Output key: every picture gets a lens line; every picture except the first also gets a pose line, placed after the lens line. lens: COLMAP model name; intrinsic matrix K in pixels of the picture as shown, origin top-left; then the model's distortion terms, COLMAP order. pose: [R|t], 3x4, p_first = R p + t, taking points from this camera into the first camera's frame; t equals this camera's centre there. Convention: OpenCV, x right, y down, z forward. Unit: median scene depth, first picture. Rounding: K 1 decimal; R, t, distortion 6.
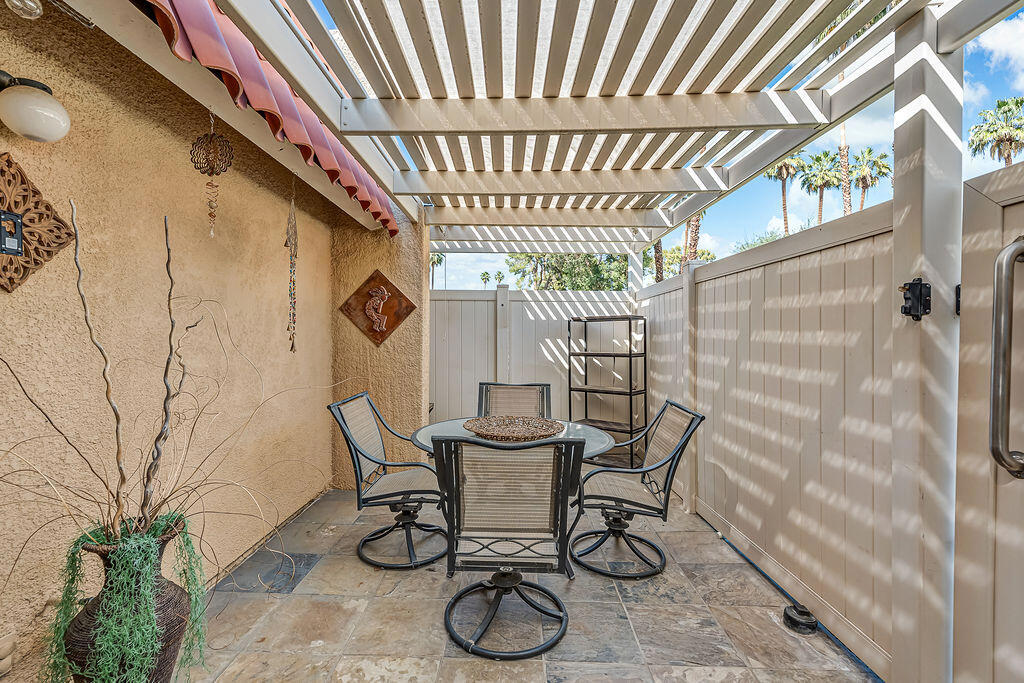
lens RADIAL K [[459.2, 0, 507.1], [0, 459.2, 340.5], [0, 0, 1]] dist [0.011480, 0.000222]
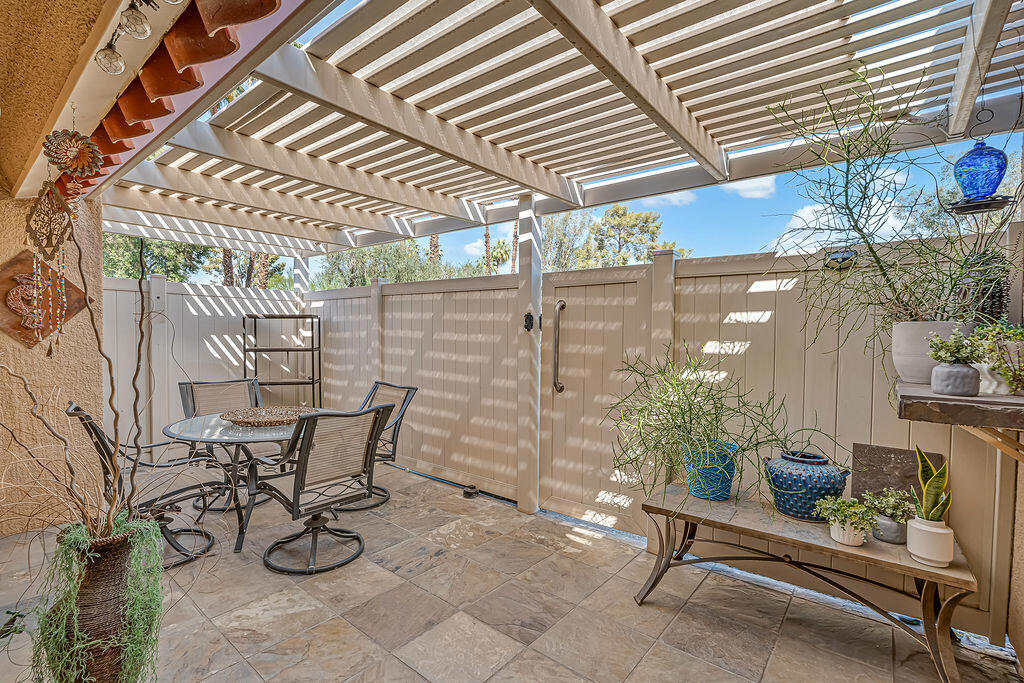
lens RADIAL K [[459.2, 0, 513.7], [0, 459.2, 343.5], [0, 0, 1]] dist [0.011480, 0.000222]
pose [[0.630044, -0.017691, 0.776358, -0.618821], [-0.002208, 0.999696, 0.024572, -0.026183], [-0.776556, -0.017196, 0.629813, -0.244120]]
